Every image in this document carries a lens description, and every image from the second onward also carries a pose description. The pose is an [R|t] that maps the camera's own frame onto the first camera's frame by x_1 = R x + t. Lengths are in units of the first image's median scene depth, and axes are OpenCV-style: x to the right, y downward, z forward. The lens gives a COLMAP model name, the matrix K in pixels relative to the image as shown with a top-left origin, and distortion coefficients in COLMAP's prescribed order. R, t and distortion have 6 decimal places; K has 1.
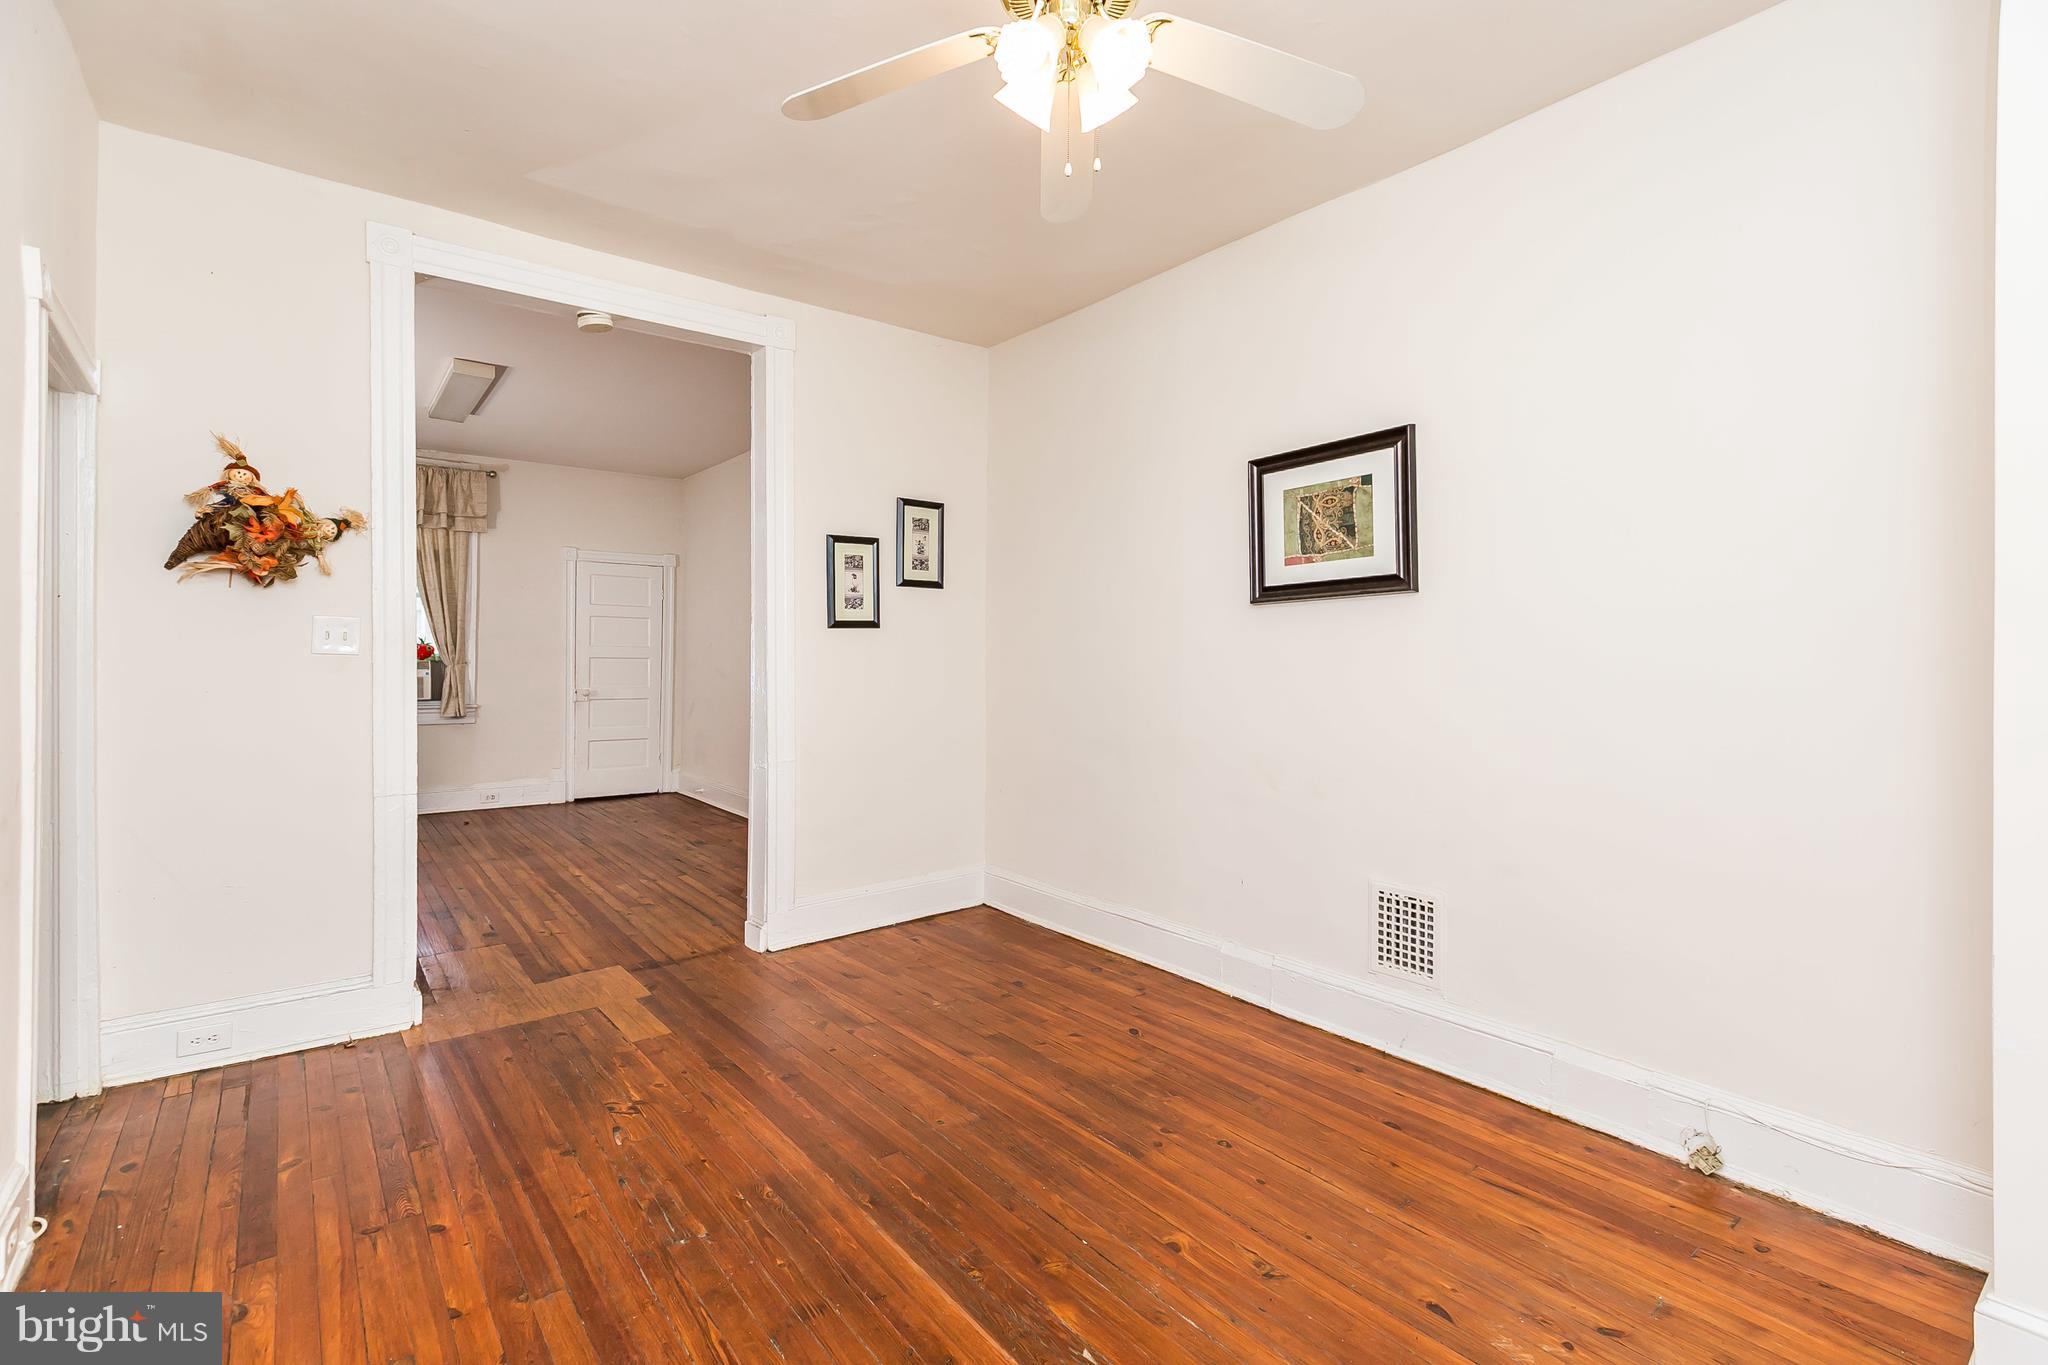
lens RADIAL K [[956.3, 0, 1026.6], [0, 956.3, 661.1], [0, 0, 1]] dist [0.000507, -0.000356]
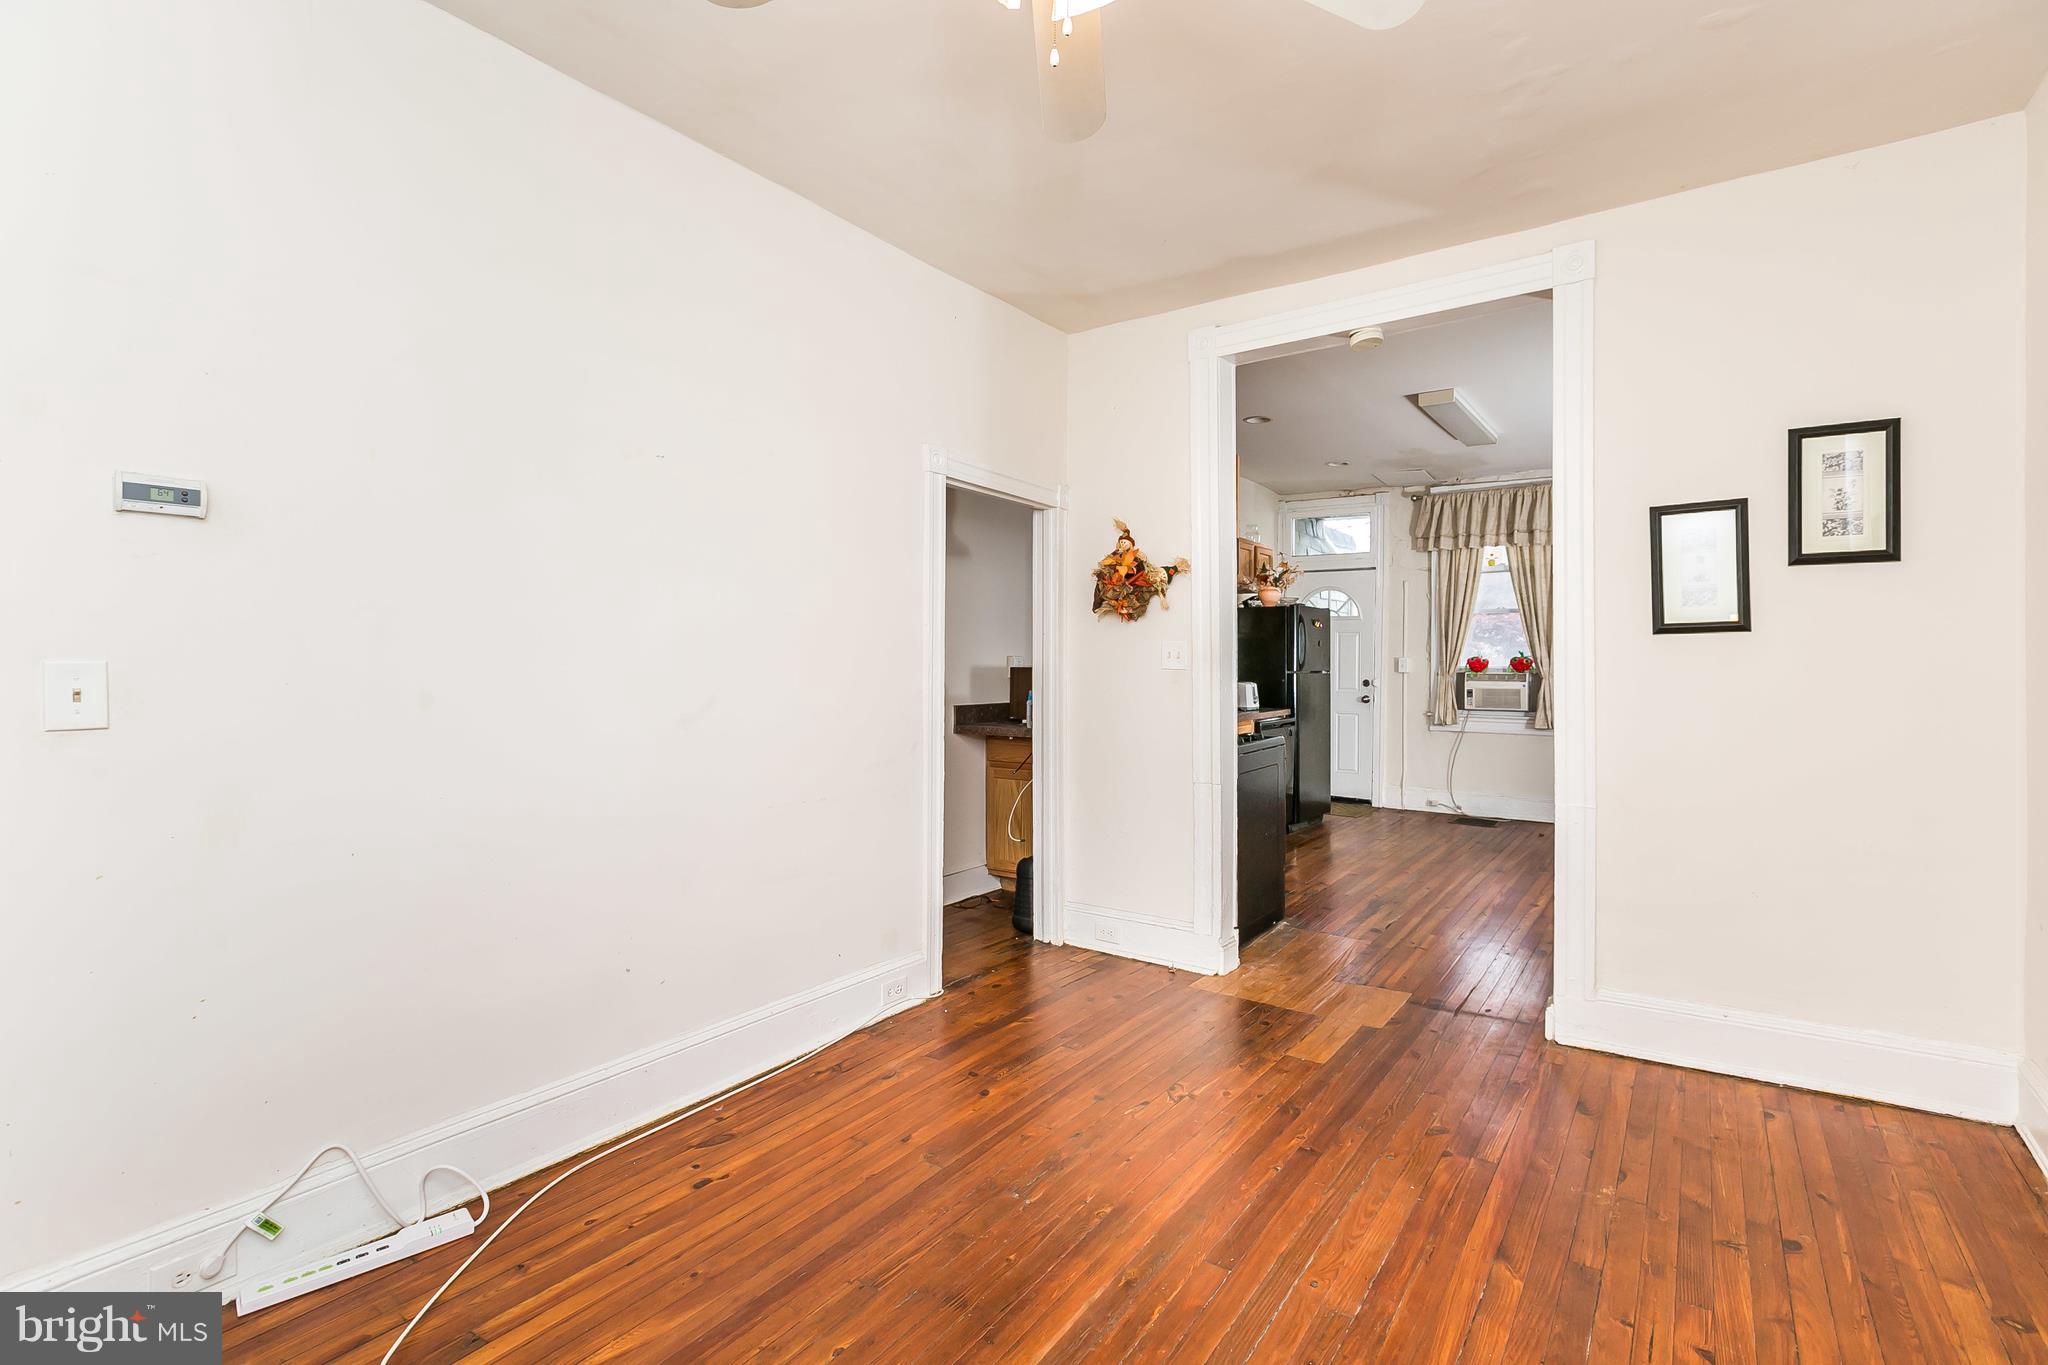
lens RADIAL K [[932.1, 0, 1027.0], [0, 932.1, 656.0], [0, 0, 1]] dist [0.001383, -0.000488]
pose [[0.285859, -0.009983, -0.958220, 0.450304], [-0.004843, 0.999918, -0.011863, -0.009361], [0.958259, 0.008032, 0.285787, 0.445146]]
